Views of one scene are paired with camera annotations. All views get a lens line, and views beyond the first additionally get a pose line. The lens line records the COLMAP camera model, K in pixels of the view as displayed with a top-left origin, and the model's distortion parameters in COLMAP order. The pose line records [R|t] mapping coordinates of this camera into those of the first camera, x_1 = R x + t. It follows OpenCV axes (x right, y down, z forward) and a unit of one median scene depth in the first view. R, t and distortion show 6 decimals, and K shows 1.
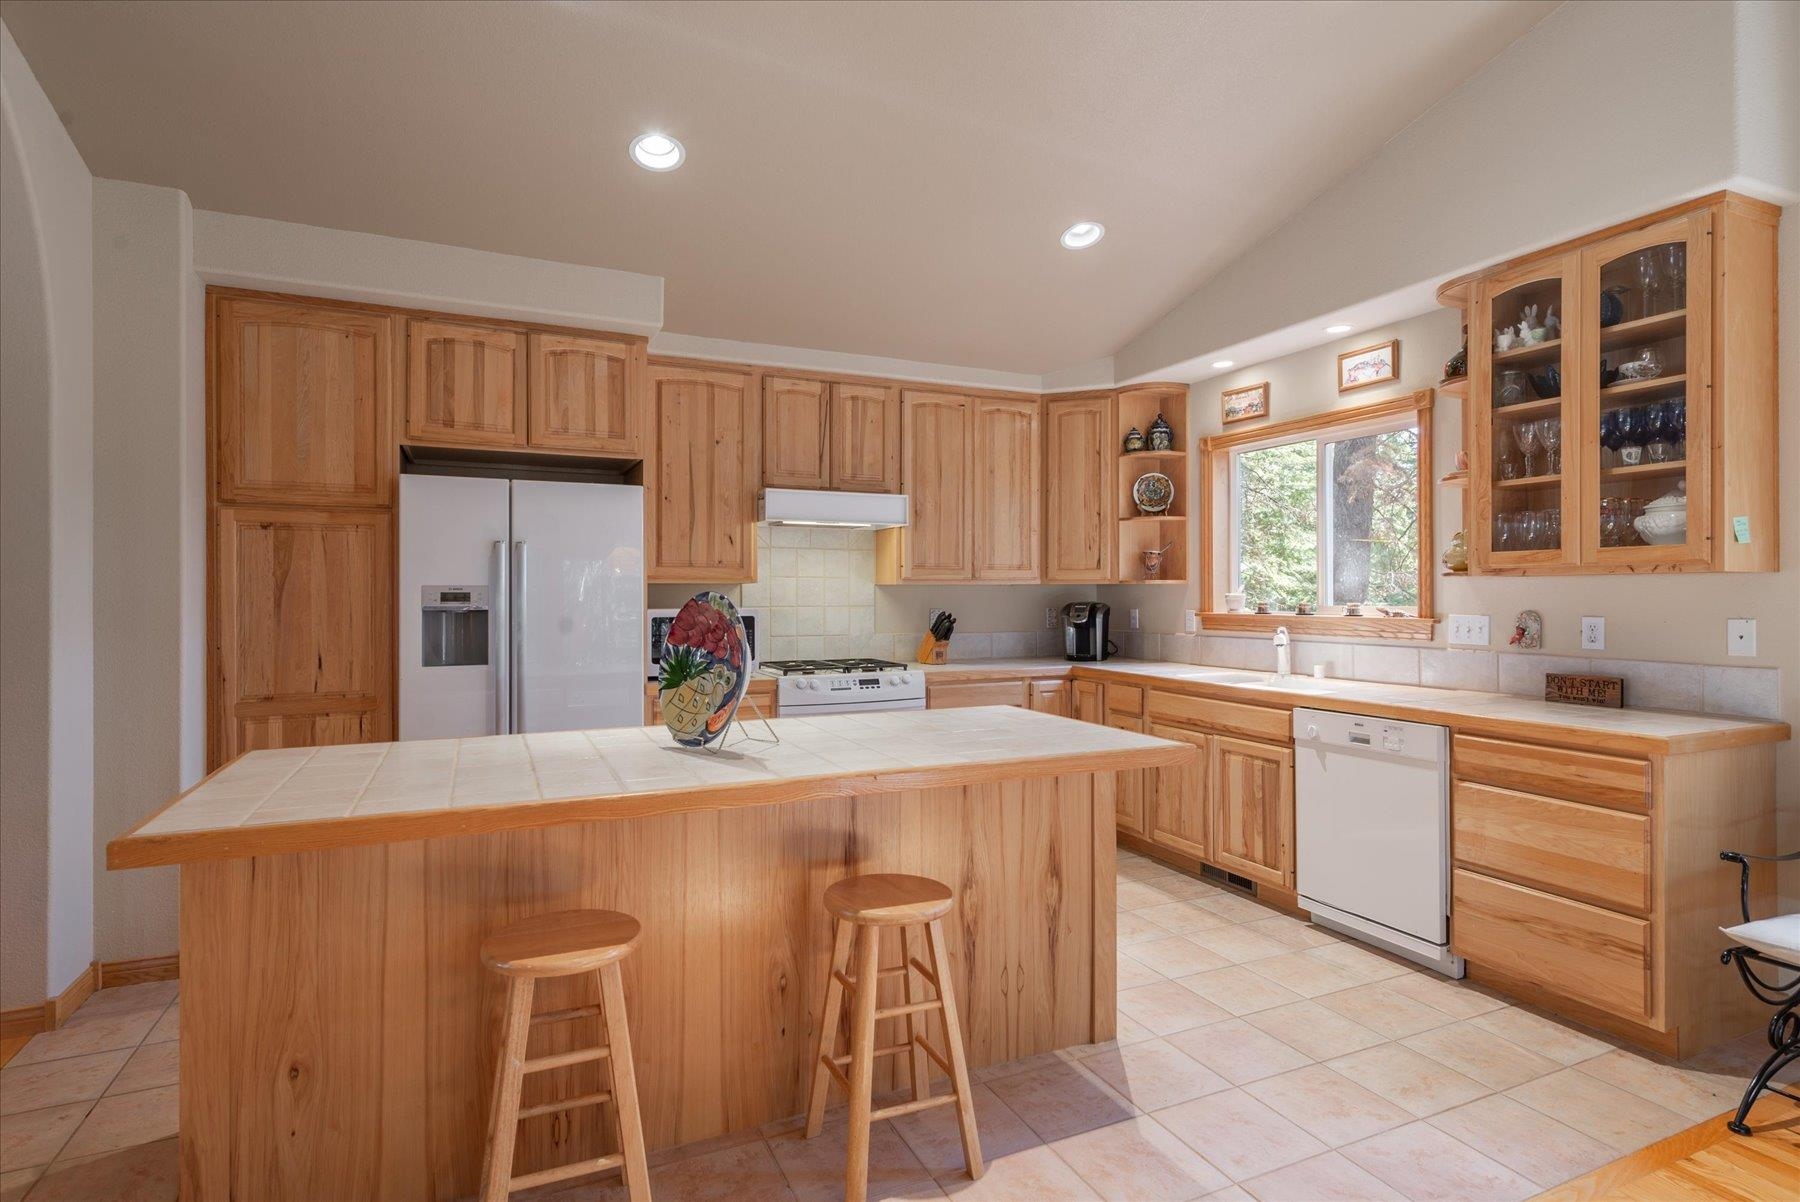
lens RADIAL K [[928.0, 0, 900.0], [0, 928.0, 601.0], [0, 0, 1]] dist [0.037568, -0.001062]
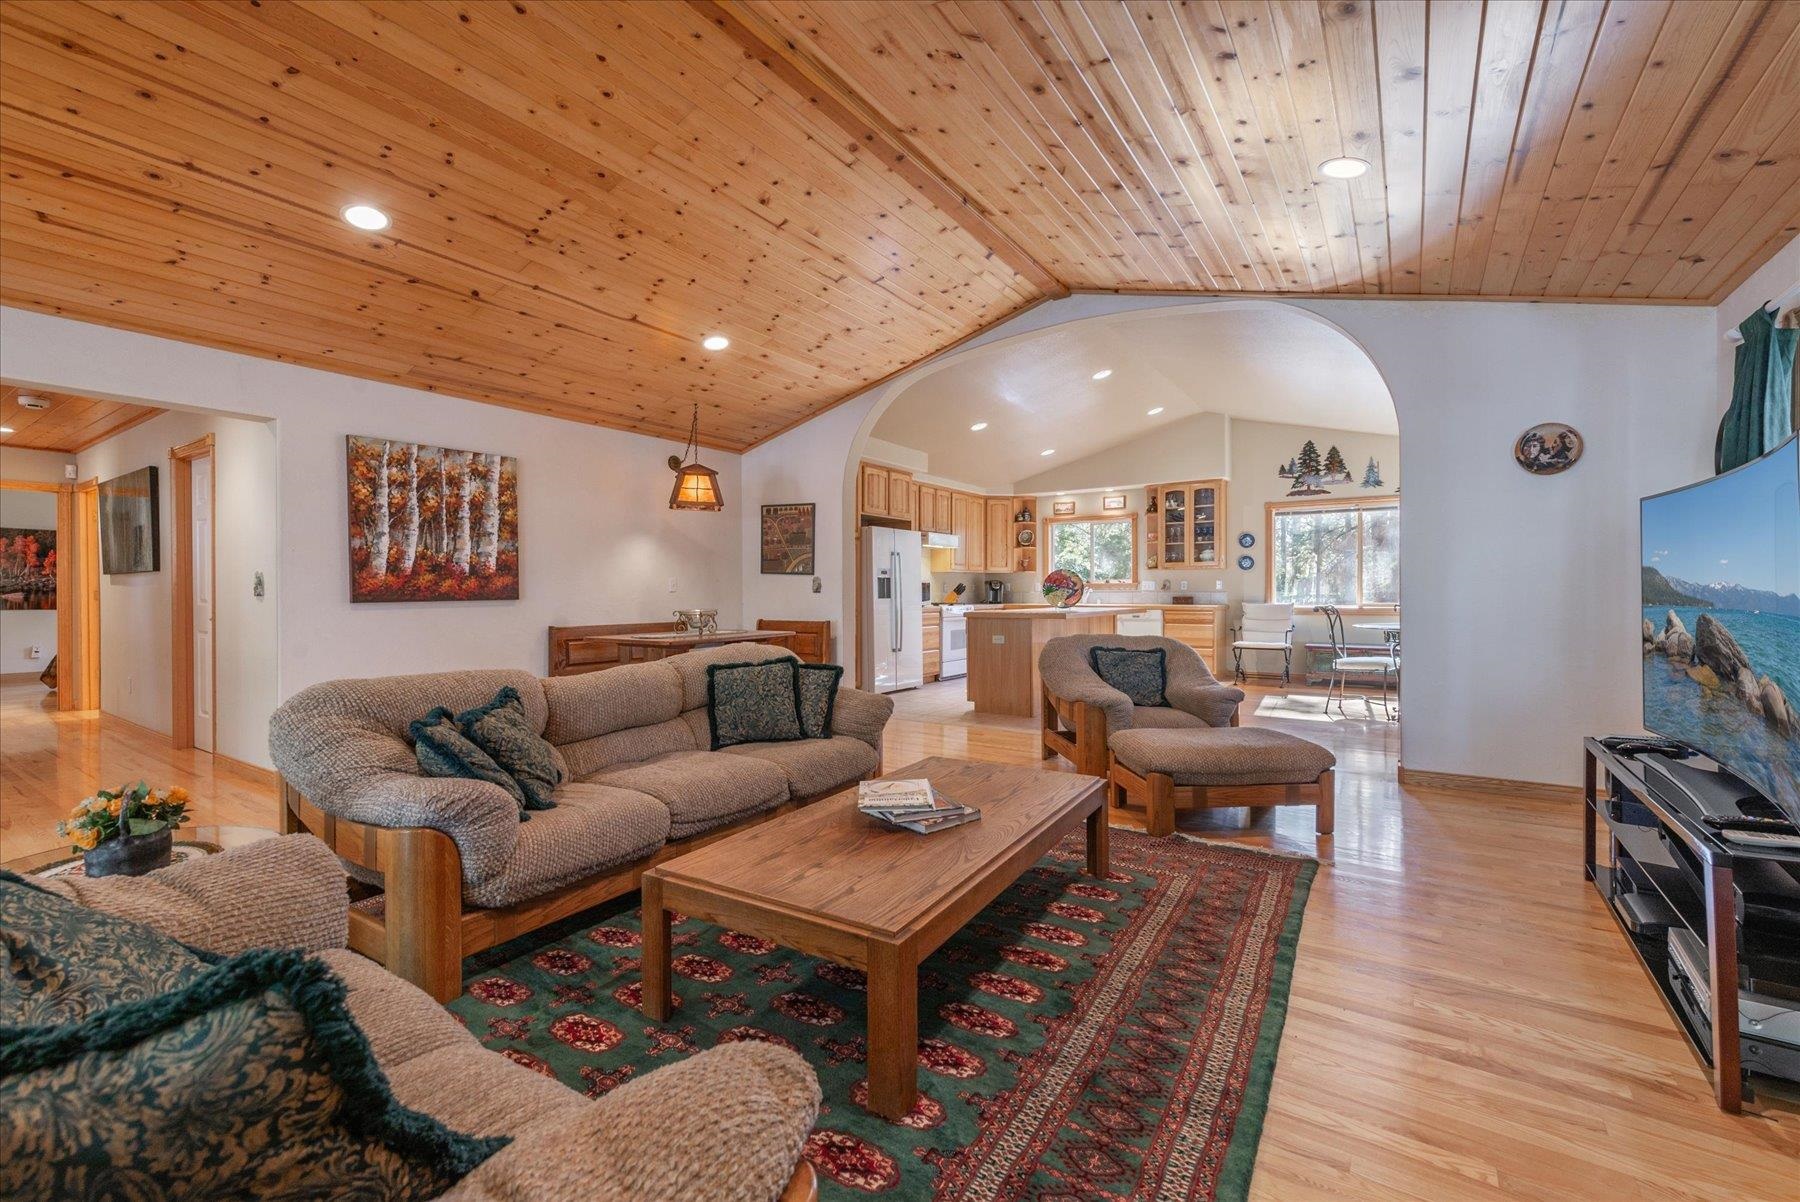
lens RADIAL K [[743.3, 0, 881.1], [0, 743.3, 597.7], [0, 0, 1]] dist [0.015608, 0.000006]
pose [[0.867034, -0.004633, 0.498227, -1.451848], [0.005238, 0.999986, 0.000184, 0.063339], [-0.498221, 0.002451, 0.867046, -0.777486]]
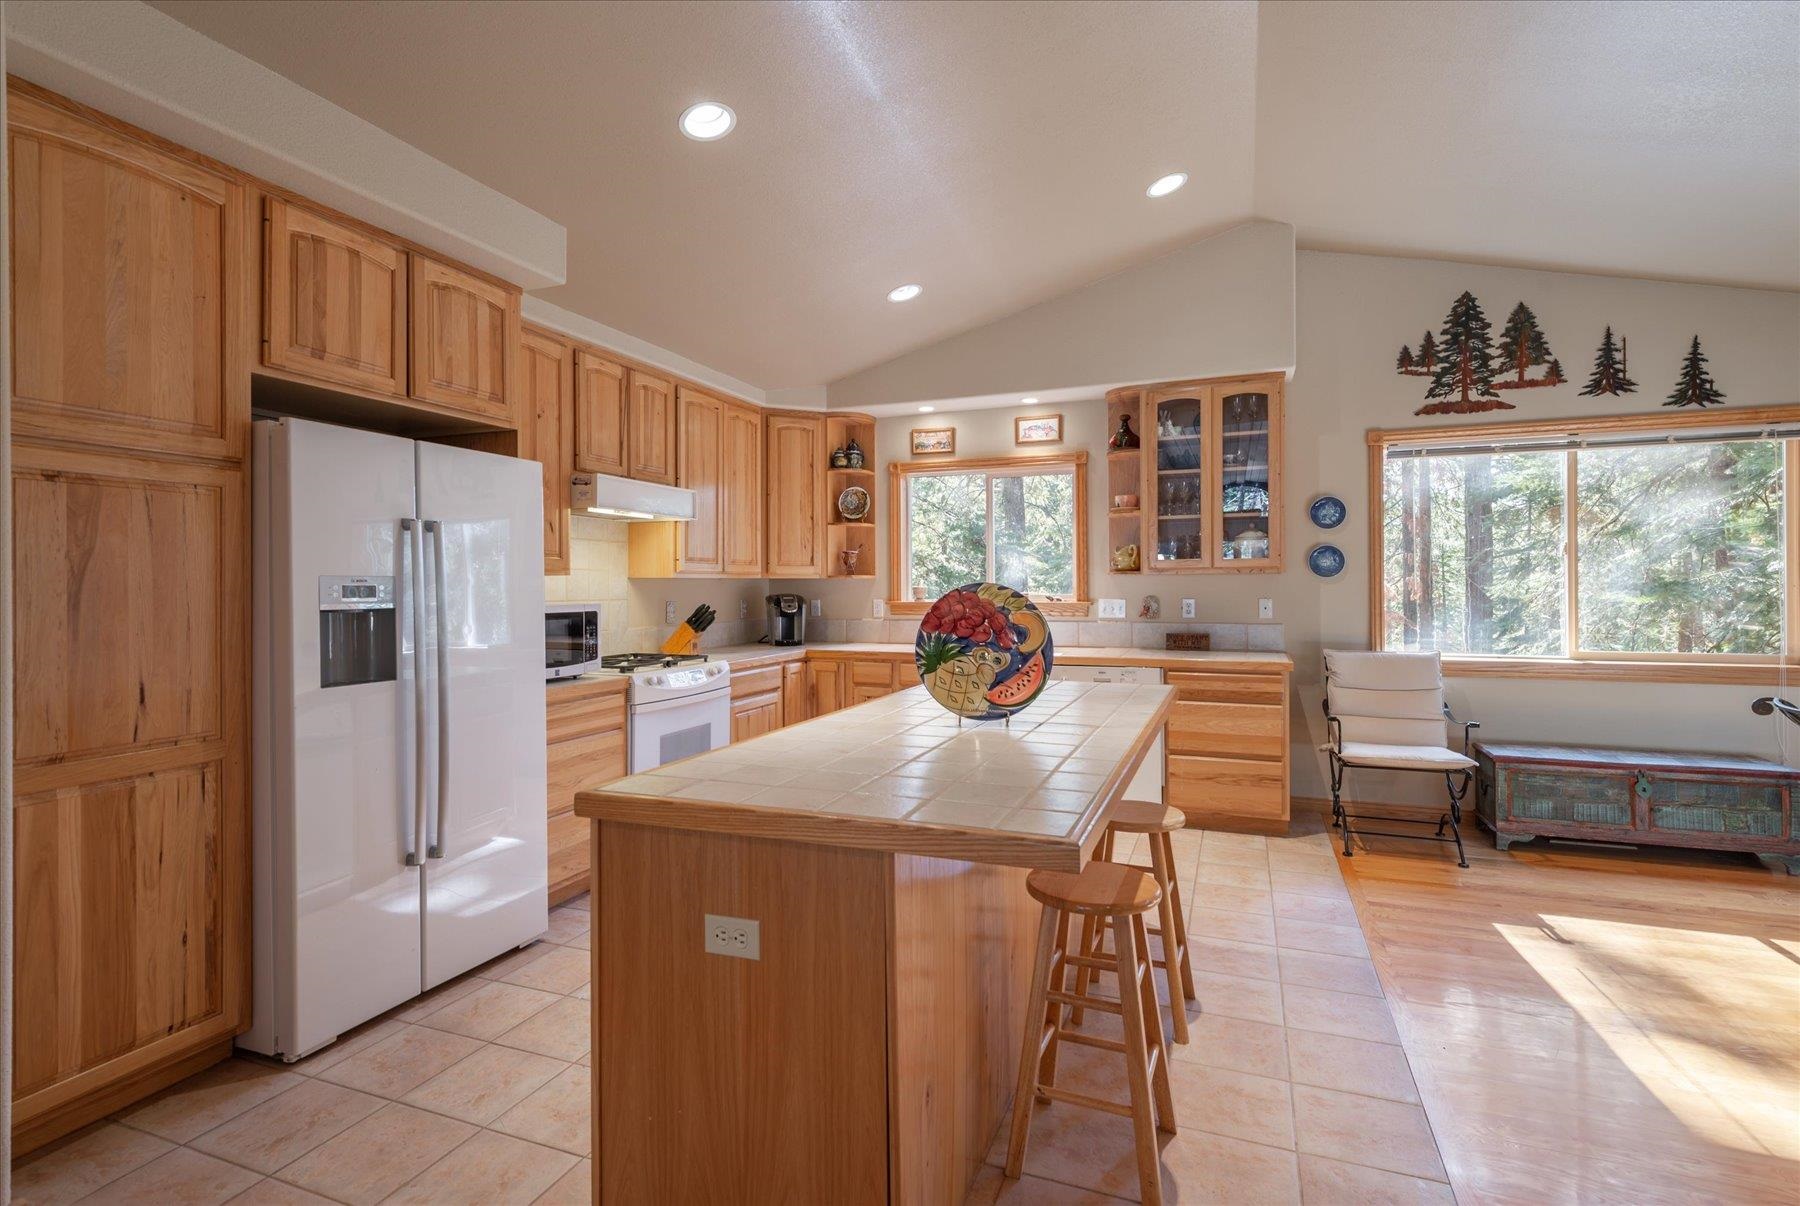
lens RADIAL K [[871.1, 0, 892.7], [0, 871.1, 588.7], [0, 0, 1]] dist [0.034884, -0.000387]
pose [[0.722950, -0.003565, 0.690891, -0.620300], [0.008971, 0.999951, -0.004228, 0.000426], [-0.690842, 0.009255, 0.722946, 0.191300]]
